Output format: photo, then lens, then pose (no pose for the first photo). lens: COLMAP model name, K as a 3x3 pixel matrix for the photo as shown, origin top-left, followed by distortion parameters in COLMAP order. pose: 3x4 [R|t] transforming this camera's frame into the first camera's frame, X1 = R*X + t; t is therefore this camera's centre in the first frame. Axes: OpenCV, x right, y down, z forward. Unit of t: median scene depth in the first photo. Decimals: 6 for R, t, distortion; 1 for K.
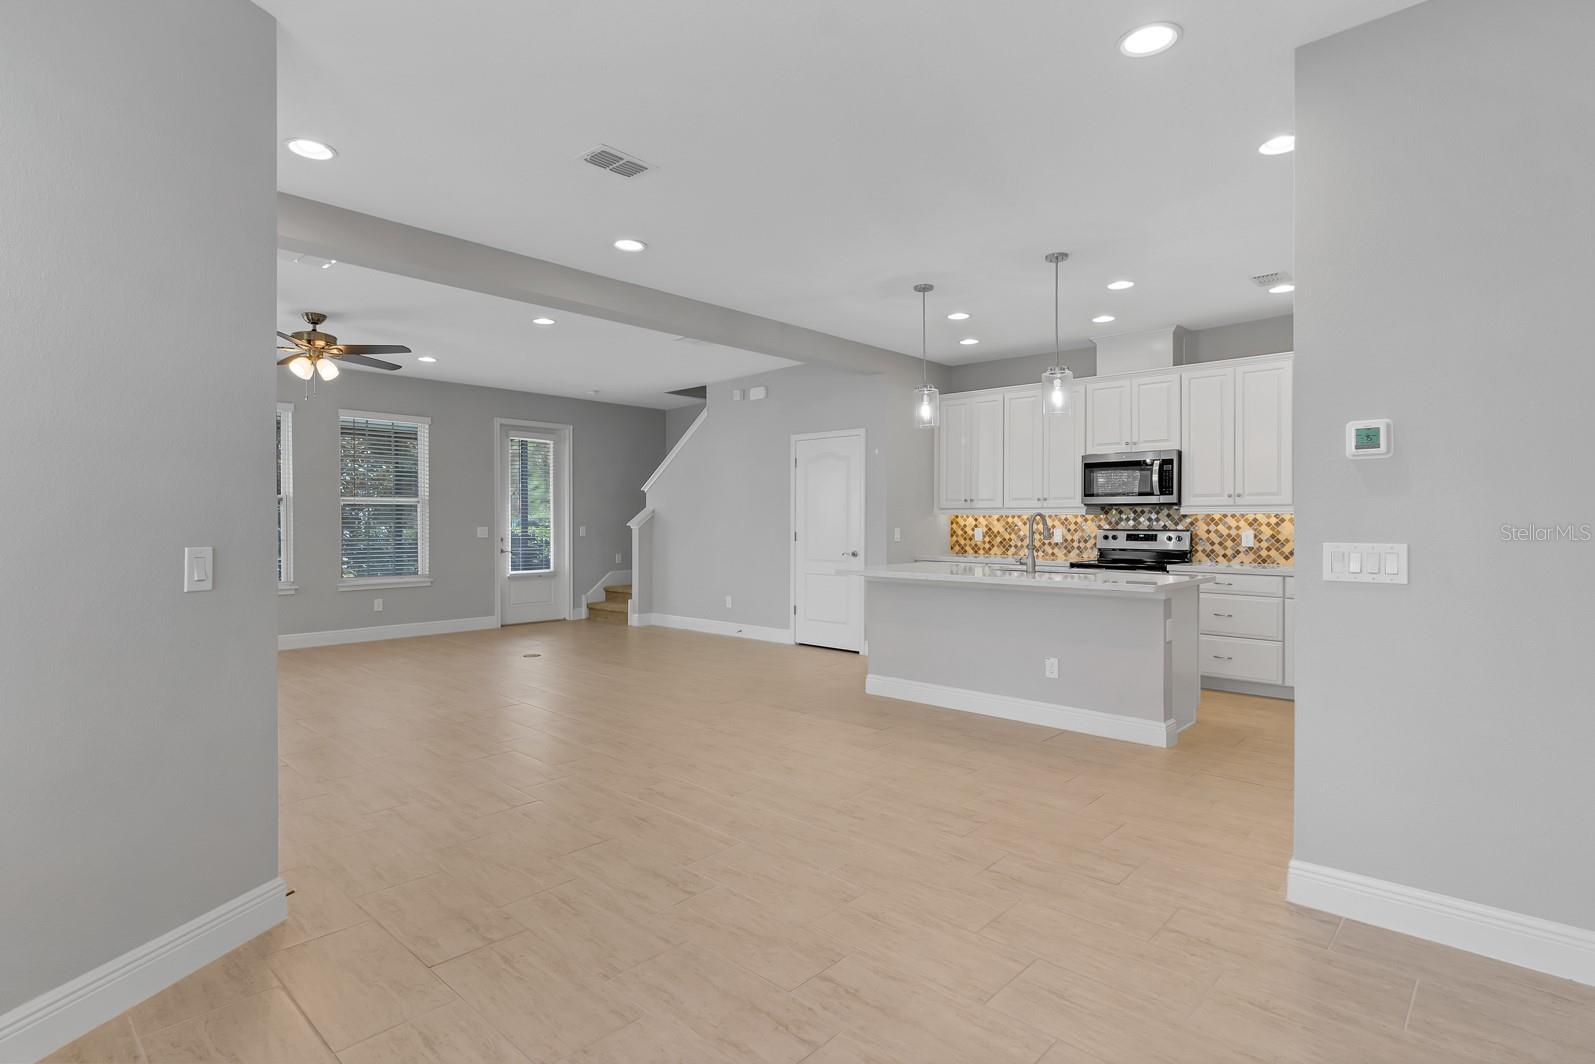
lens RADIAL K [[808.5, 0, 797.5], [0, 808.5, 532.0], [0, 0, 1]] dist [-0.000282, -0.000108]
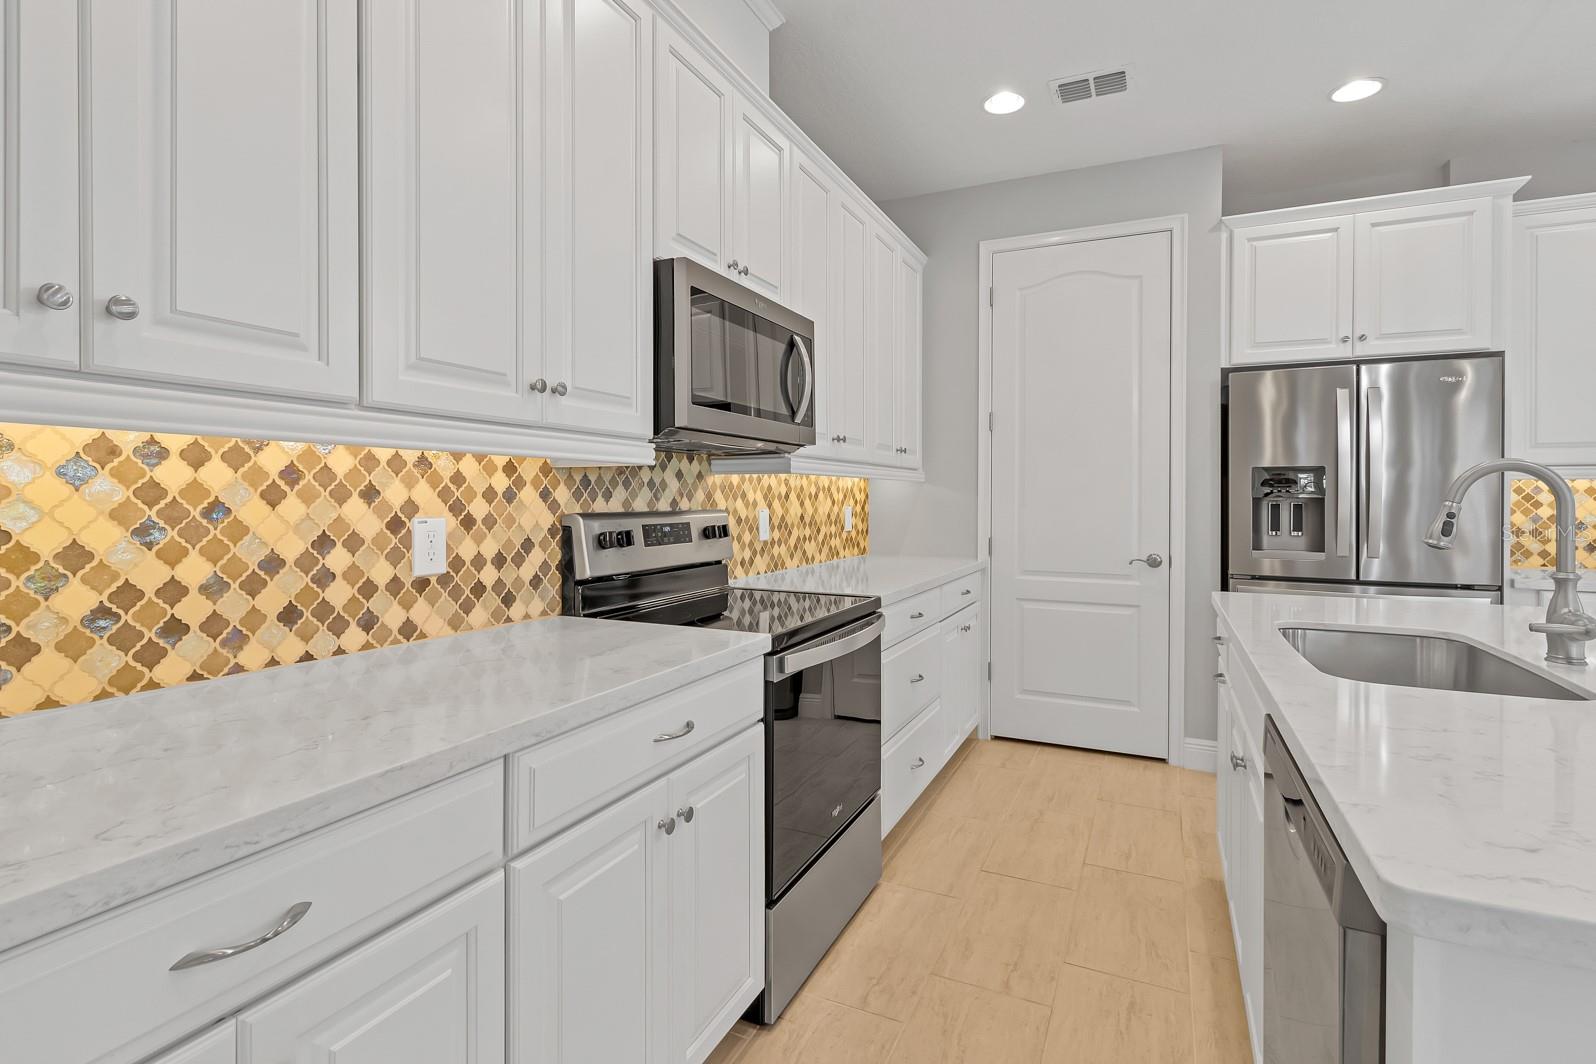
lens RADIAL K [[770.5, 0, 801.8], [0, 770.5, 499.7], [0, 0, 1]] dist [-0.000962, -0.000229]
pose [[-0.303603, -0.005982, 0.952780, 0.075590], [0.009365, 0.999913, 0.009263, -0.010545], [-0.952753, 0.011735, -0.303521, 0.988306]]
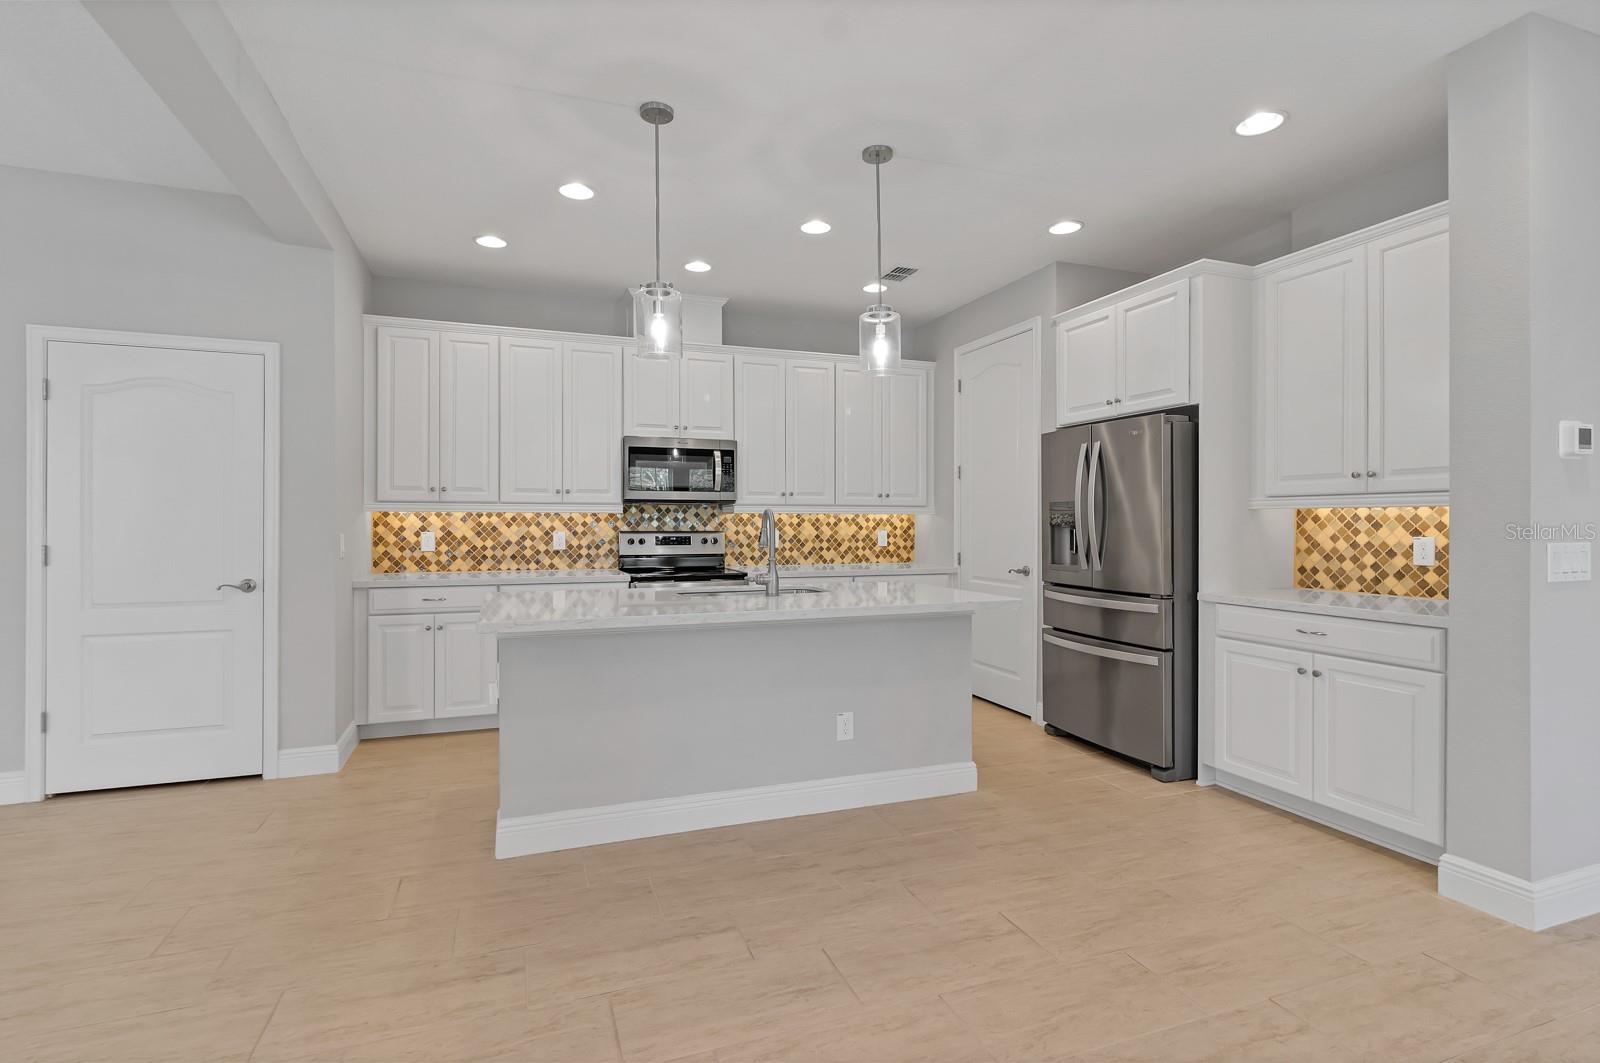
lens RADIAL K [[745.9, 0, 787.2], [0, 745.9, 523.6], [0, 0, 1]] dist [-0.000135, 0.000256]
pose [[0.459225, -0.002166, 0.888317, -0.201738], [0.011975, 0.999921, -0.003752, -0.006354], [-0.888239, 0.012361, 0.459215, 0.505098]]
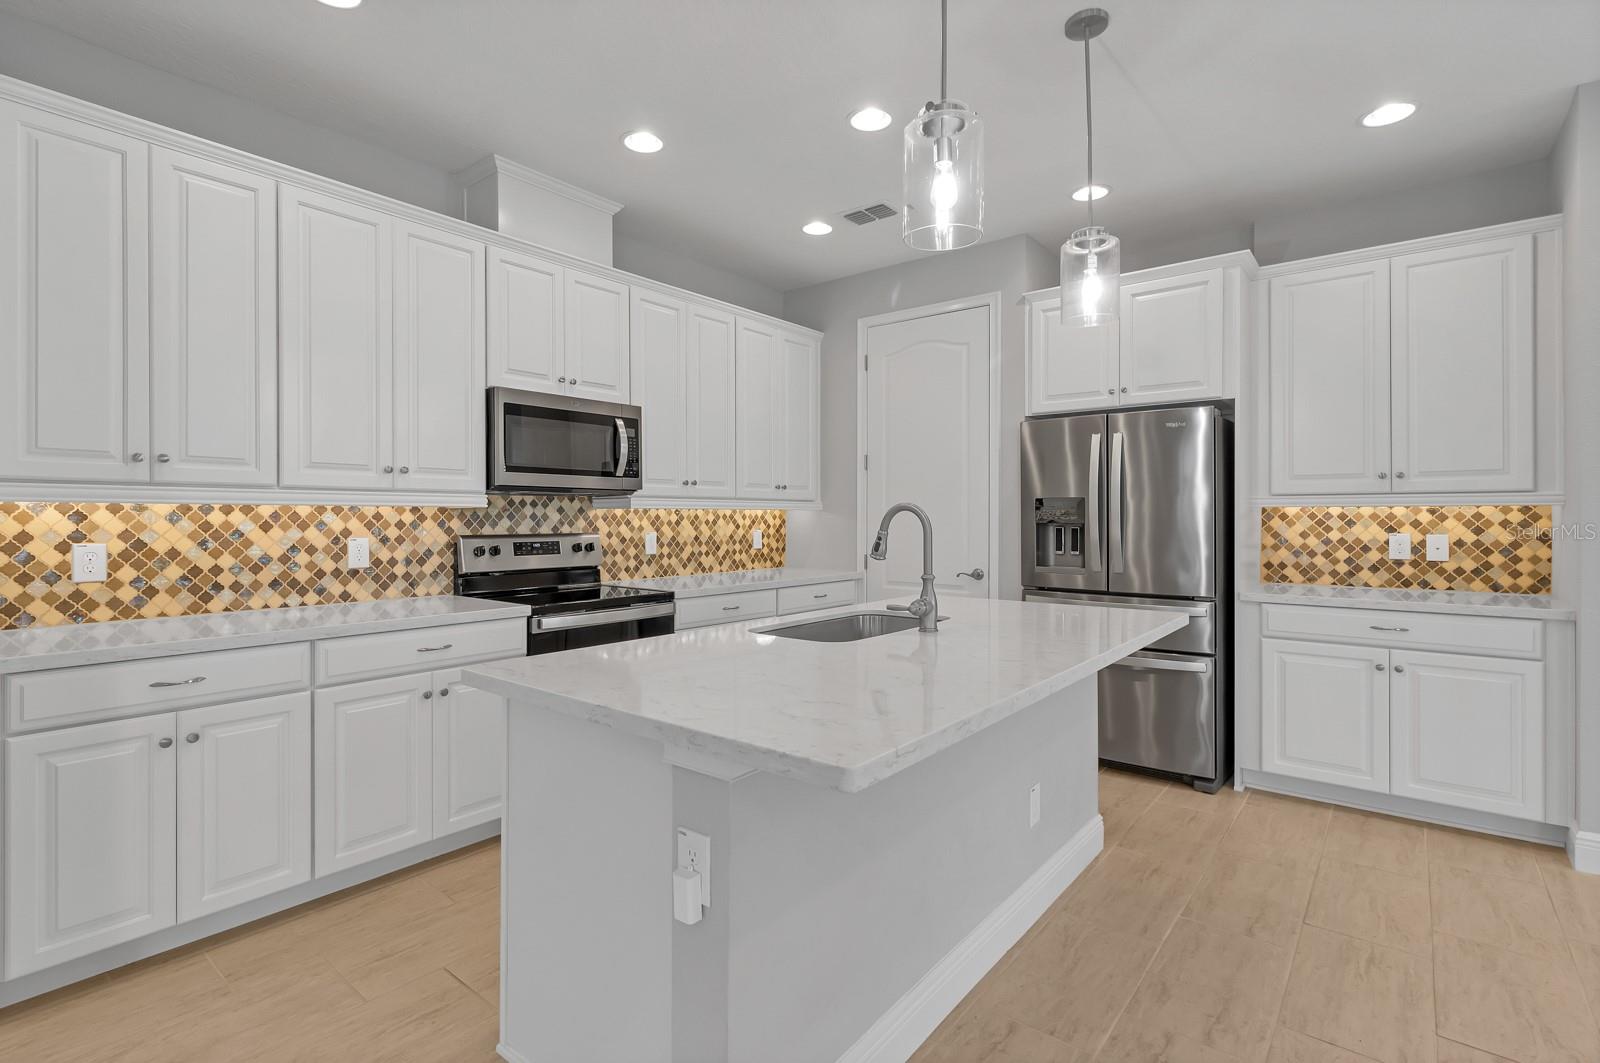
lens RADIAL K [[754.2, 0, 776.2], [0, 754.2, 518.3], [0, 0, 1]] dist [0.003066, 0.000240]
pose [[-0.050331, -0.002860, 0.998728, -0.108980], [0.014180, 0.999893, 0.003578, -0.013140], [-0.998632, 0.014342, -0.050285, 0.809631]]
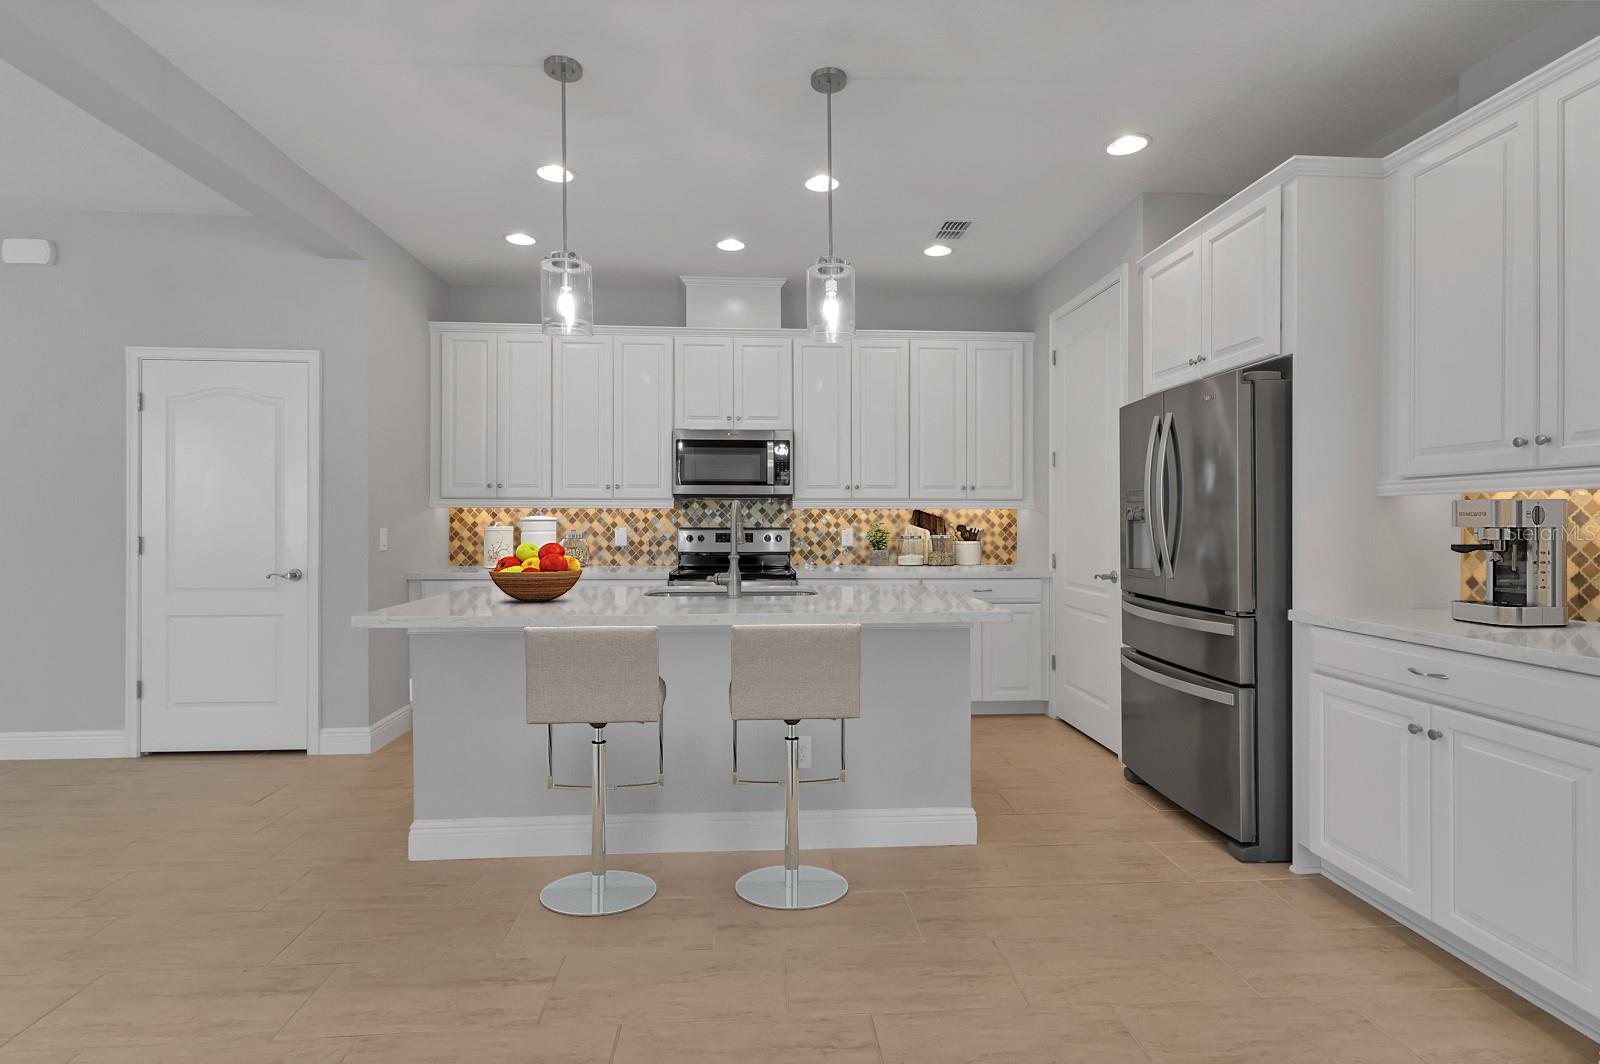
lens RADIAL K [[746.9, 0, 802.0], [0, 746.9, 522.4], [0, 0, 1]] dist [-0.000910, -0.000082]
pose [[0.685101, -0.000023, 0.728448, -0.067640], [0.009463, 0.999916, -0.008868, -0.001091], [-0.728387, 0.012969, 0.685044, 0.414899]]
